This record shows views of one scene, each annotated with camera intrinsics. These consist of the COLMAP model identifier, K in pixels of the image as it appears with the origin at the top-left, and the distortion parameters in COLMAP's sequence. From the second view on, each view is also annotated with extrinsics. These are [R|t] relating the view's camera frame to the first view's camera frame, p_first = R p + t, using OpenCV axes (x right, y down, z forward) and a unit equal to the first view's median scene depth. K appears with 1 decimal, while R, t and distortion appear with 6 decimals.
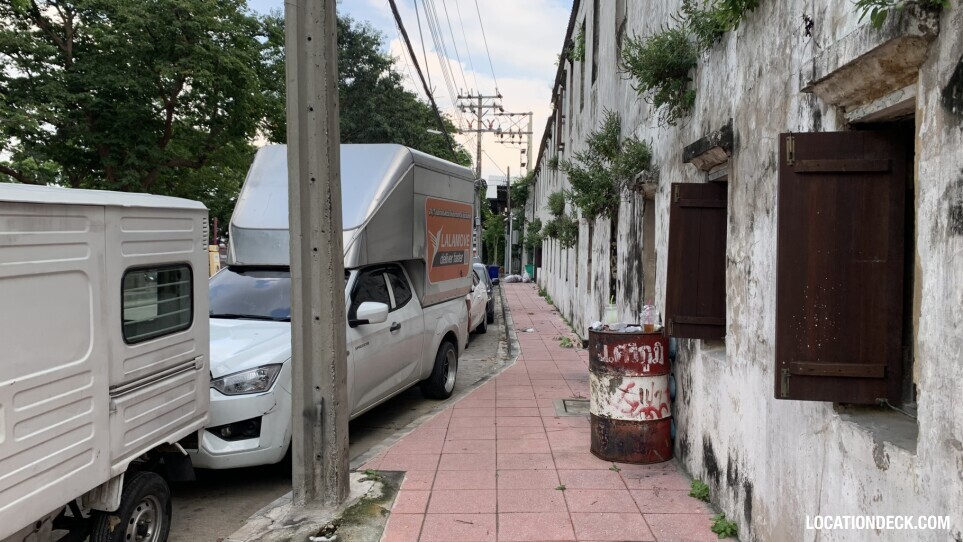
lens RADIAL K [[757.0, 0, 481.5], [0, 757.0, 271.0], [0, 0, 1]] dist [0.077906, -0.001902]
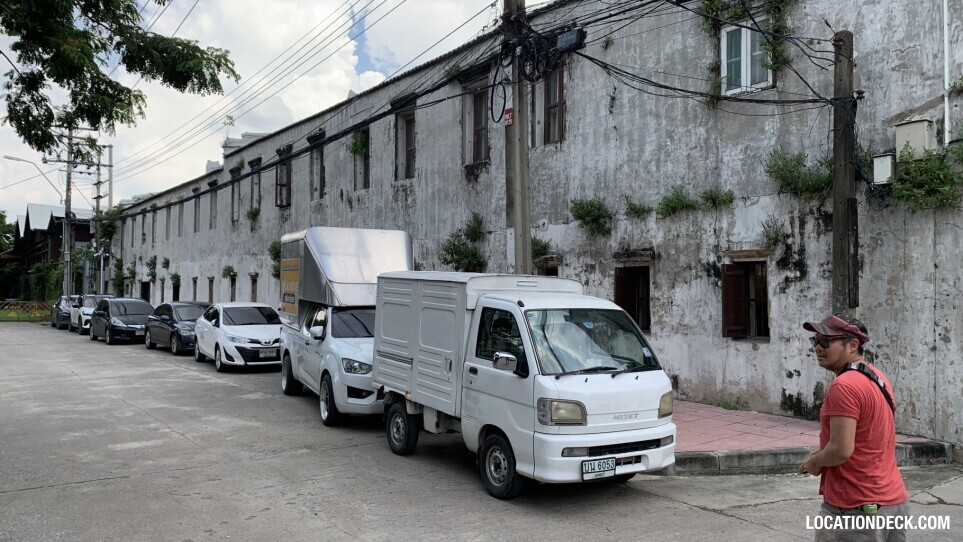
lens RADIAL K [[757.0, 0, 481.5], [0, 757.0, 271.0], [0, 0, 1]] dist [0.077906, -0.001902]
pose [[0.796468, 0.002902, 0.604674, -1.696253], [0.022599, 0.999147, -0.034563, -0.029459], [-0.604259, 0.041194, 0.795723, -0.741621]]
